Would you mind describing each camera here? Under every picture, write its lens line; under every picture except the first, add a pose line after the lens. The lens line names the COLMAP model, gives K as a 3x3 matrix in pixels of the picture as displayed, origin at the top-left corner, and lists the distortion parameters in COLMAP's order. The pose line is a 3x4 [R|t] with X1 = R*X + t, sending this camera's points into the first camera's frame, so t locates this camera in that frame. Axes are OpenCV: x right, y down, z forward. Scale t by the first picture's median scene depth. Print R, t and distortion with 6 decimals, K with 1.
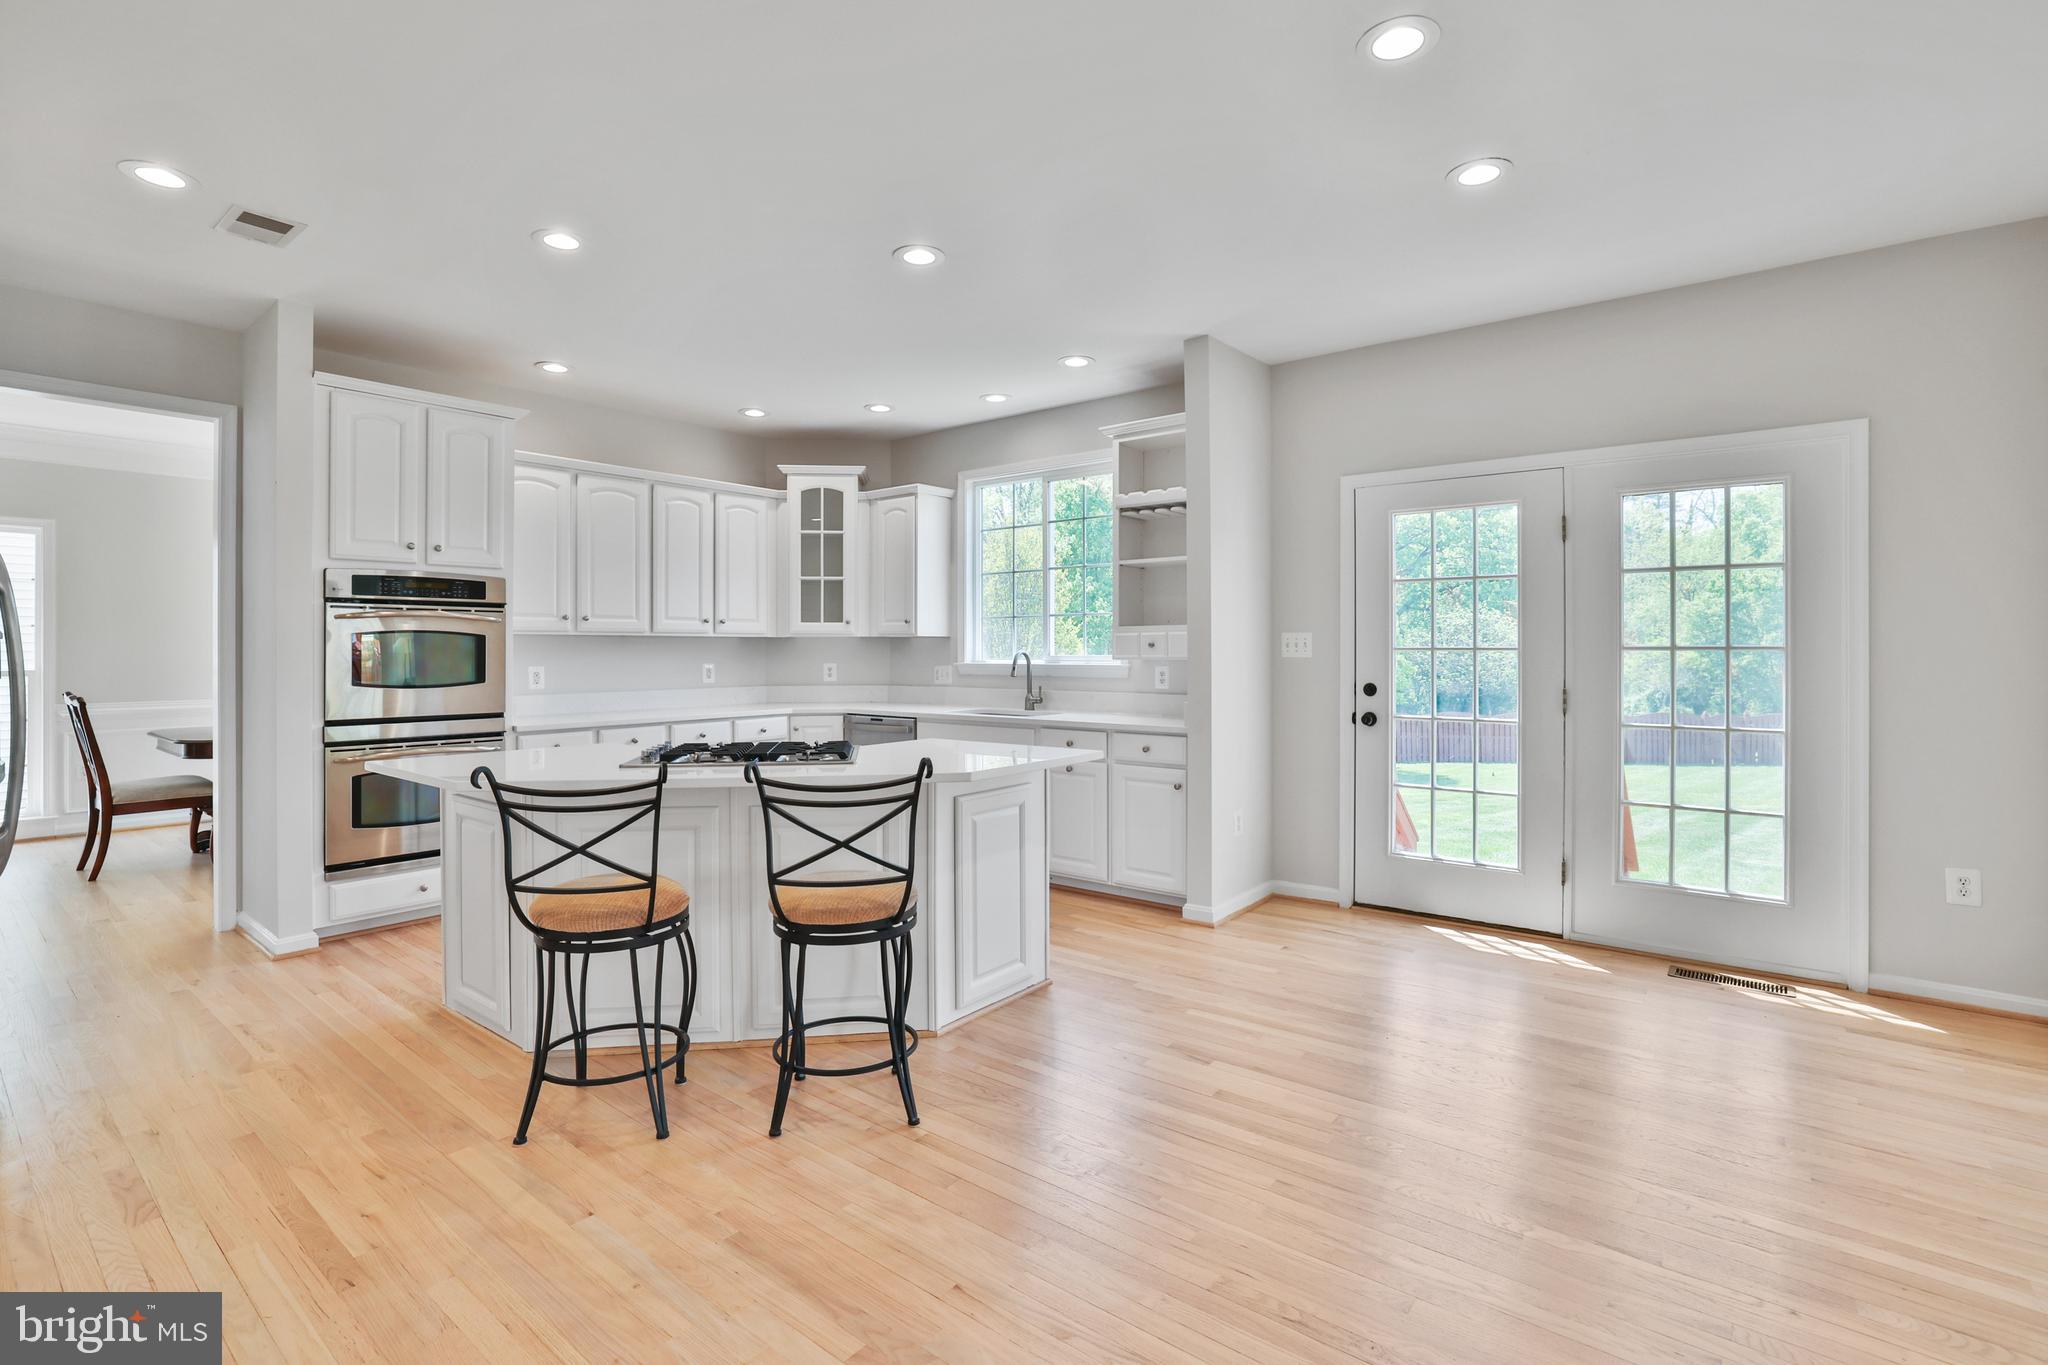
lens RADIAL K [[945.2, 0, 1016.7], [0, 945.2, 646.9], [0, 0, 1]] dist [-0.039976, 0.015597]
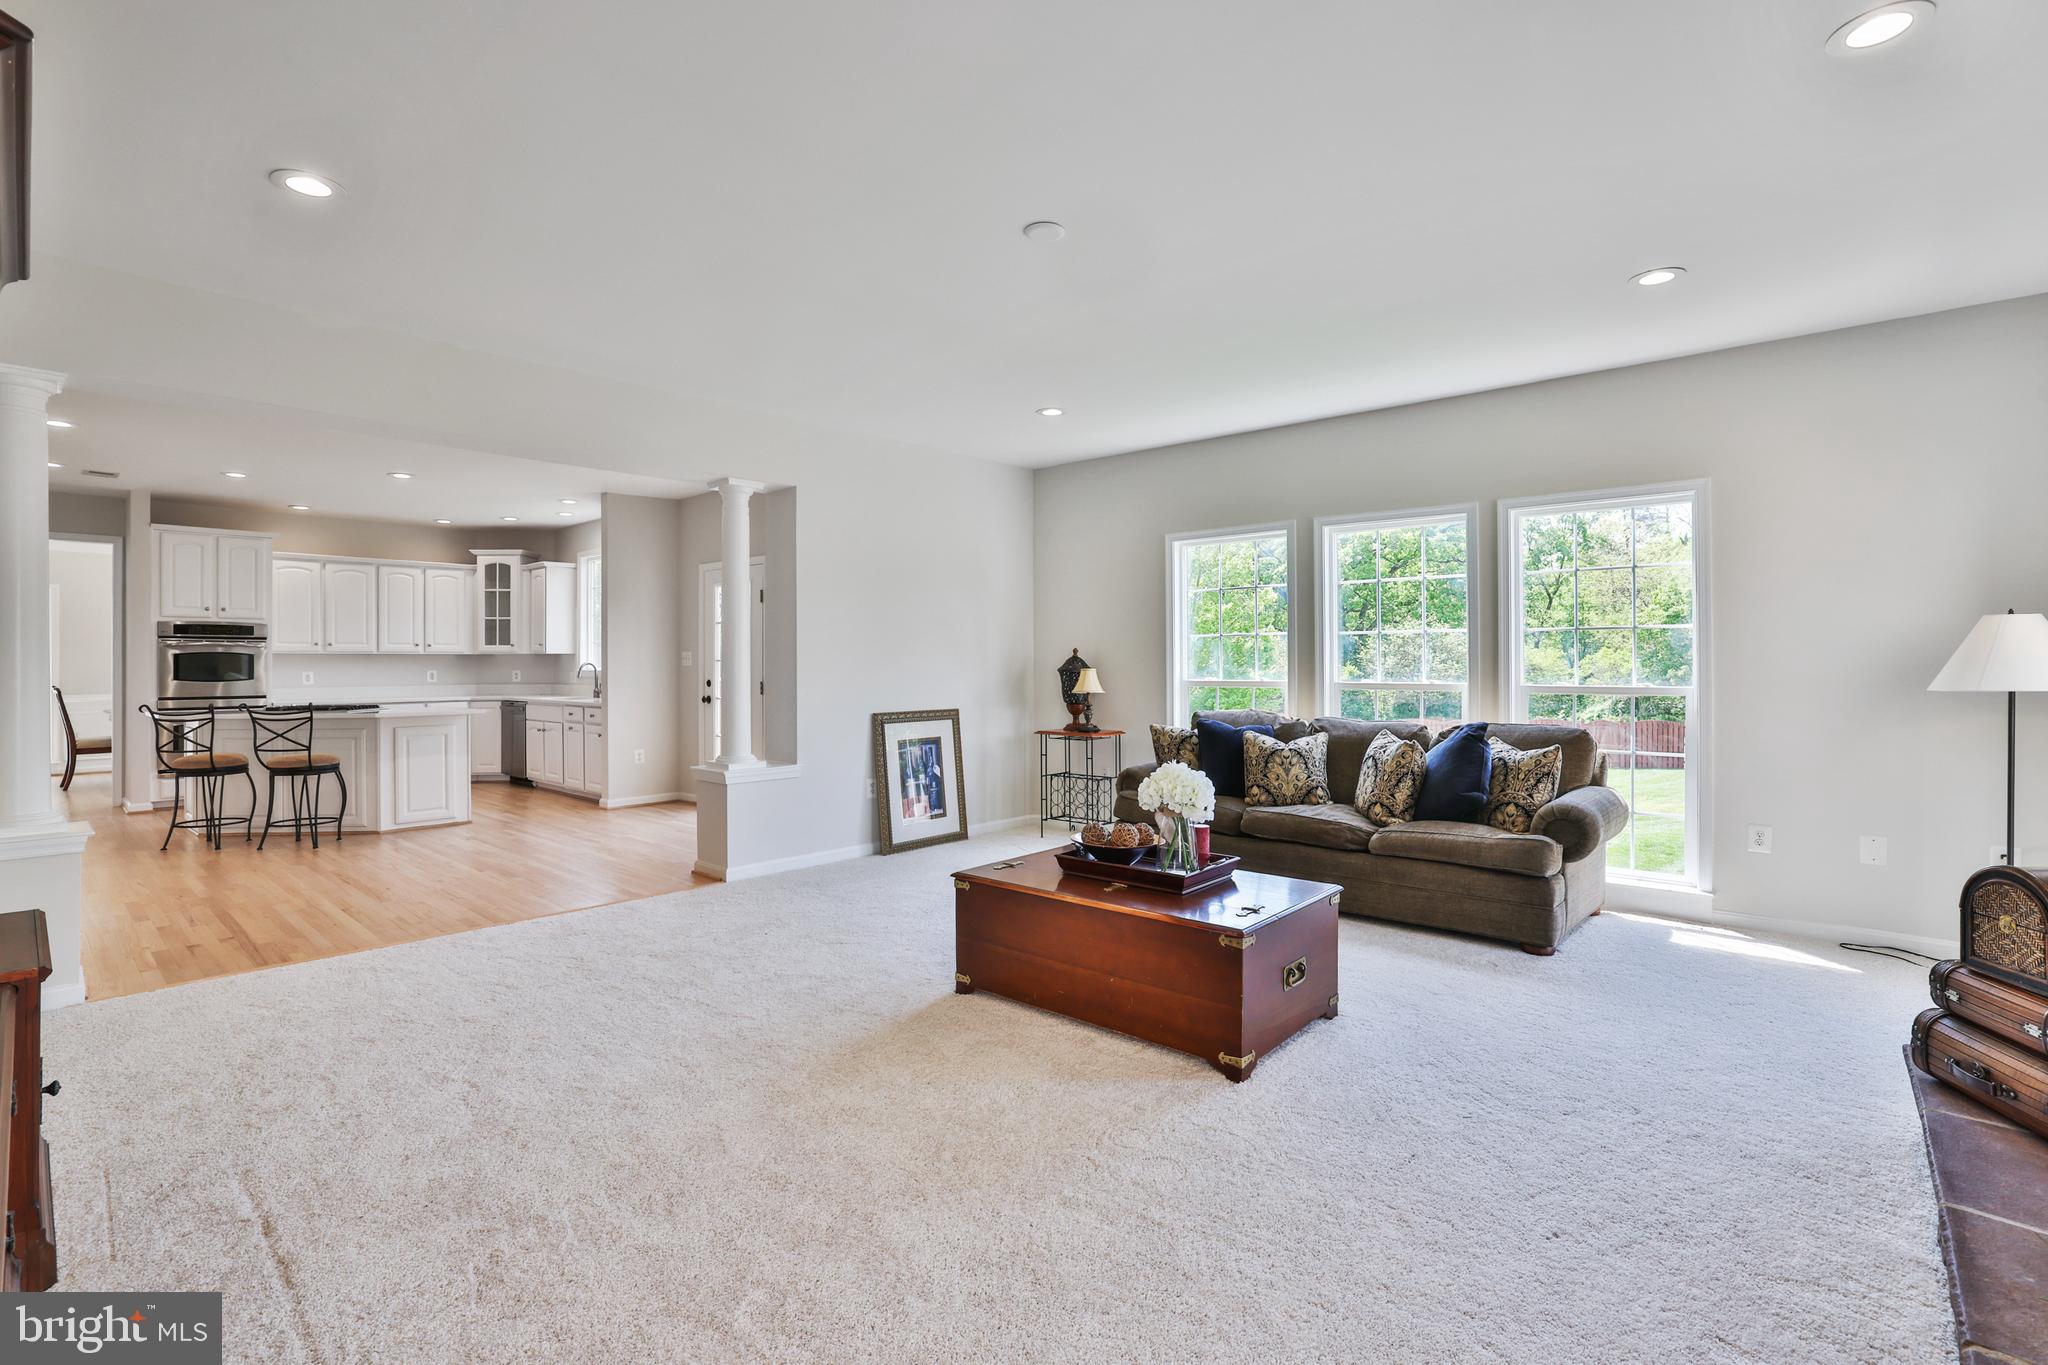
lens RADIAL K [[945.2, 0, 1016.7], [0, 945.2, 646.9], [0, 0, 1]] dist [-0.039976, 0.015597]
pose [[0.998565, -0.002473, -0.053503, 0.999302], [0.001826, 0.999925, -0.012141, -0.001505], [0.053529, 0.012026, 0.998494, -0.734901]]
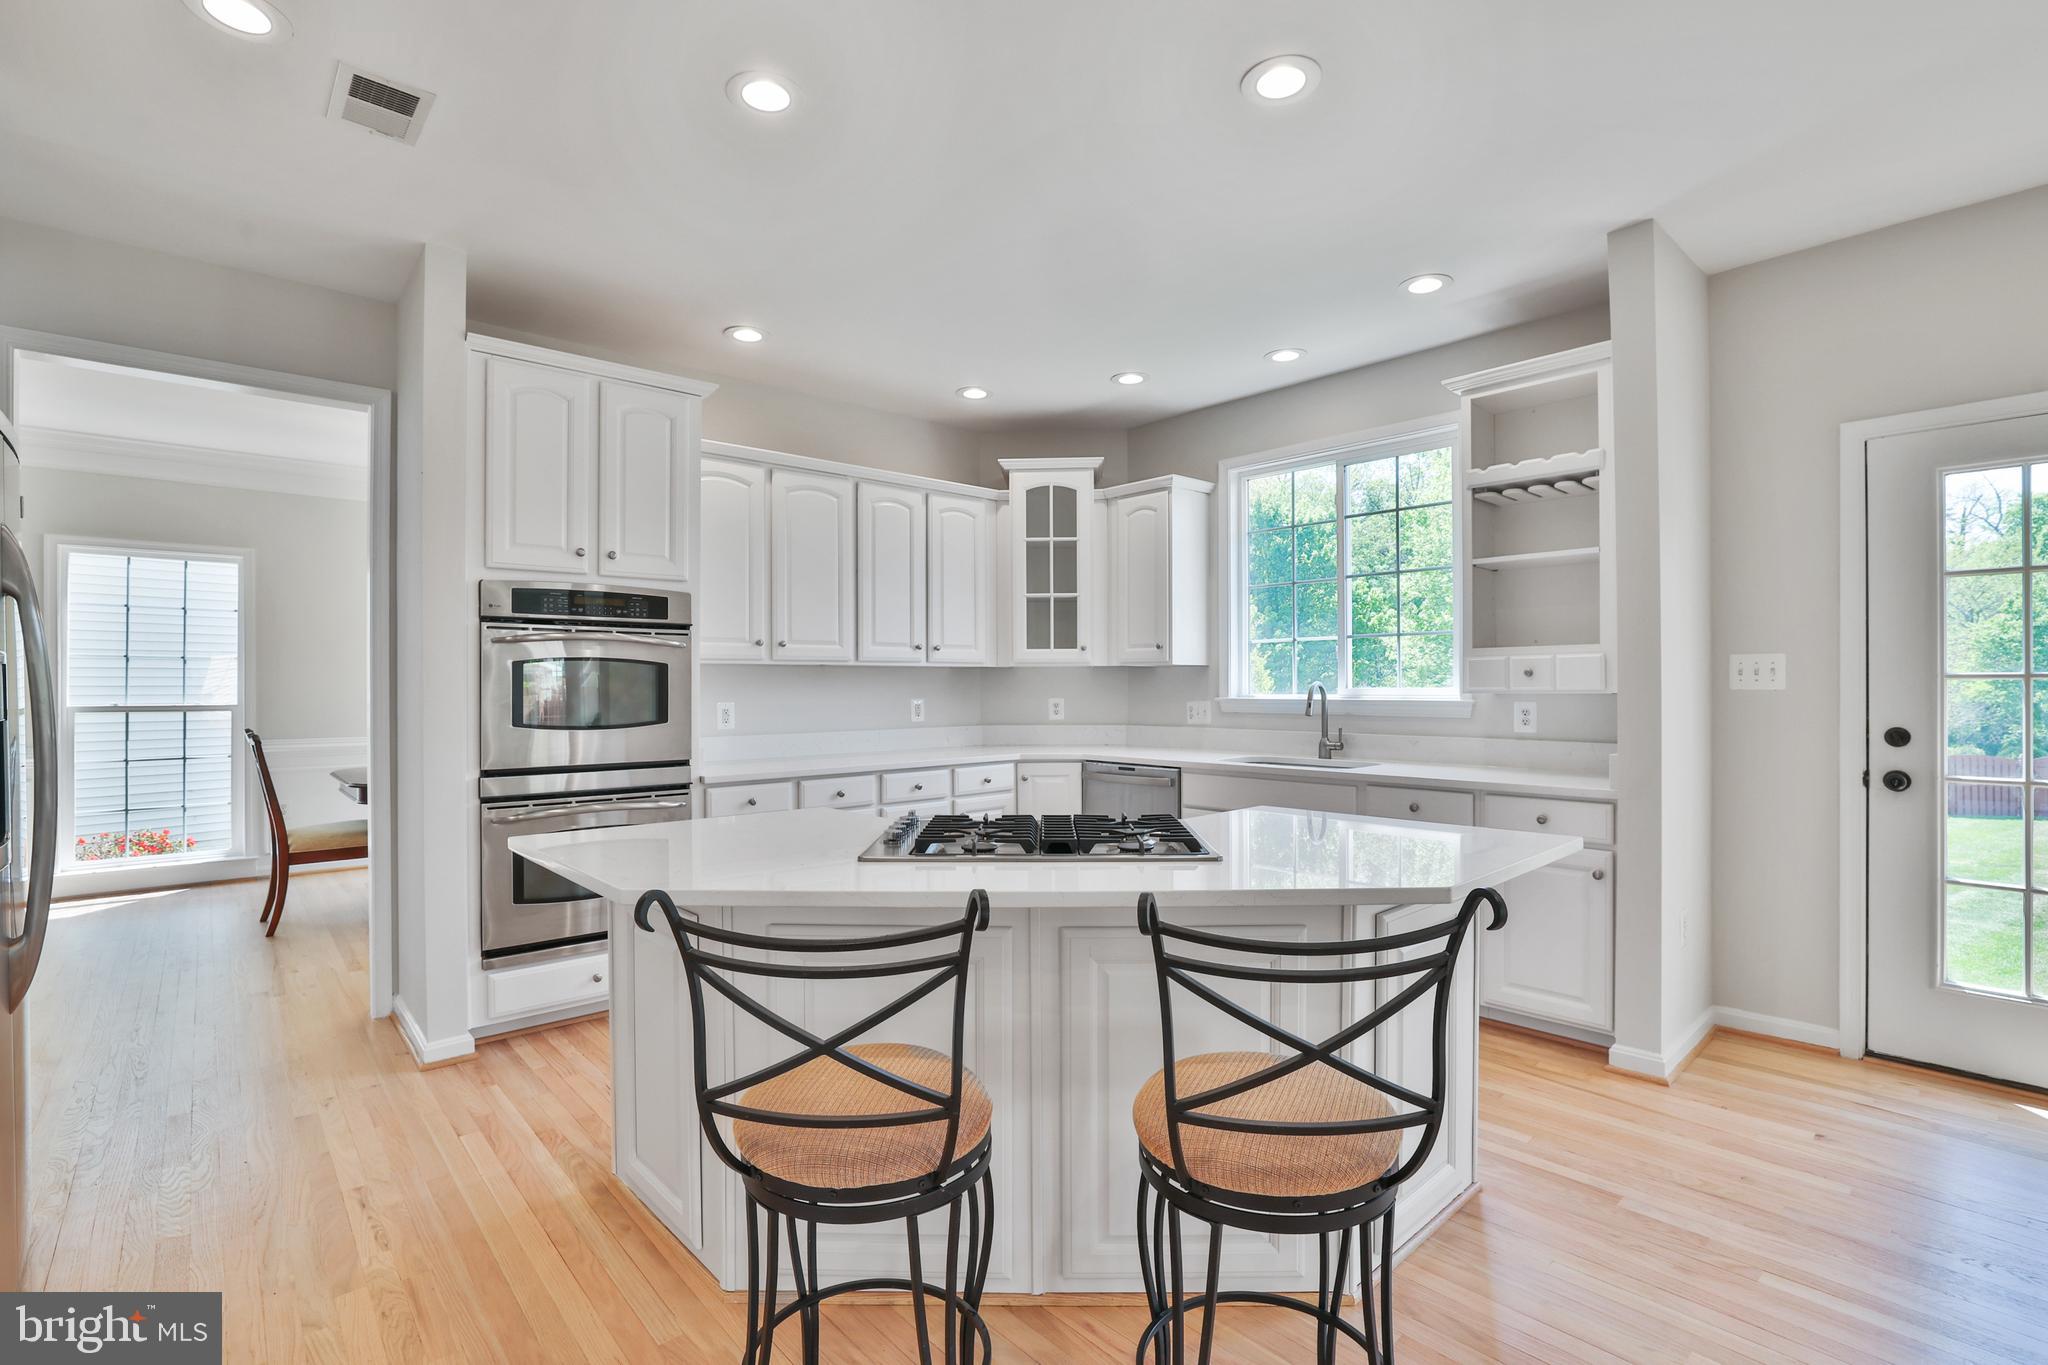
lens RADIAL K [[942.8, 0, 1019.1], [0, 942.8, 680.1], [0, 0, 1]] dist [-0.048567, 0.017832]
pose [[0.986843, -0.003095, -0.161650, -0.129901], [0.002860, 0.999994, -0.001687, 0.003485], [0.161654, 0.001202, 0.986847, 0.235369]]
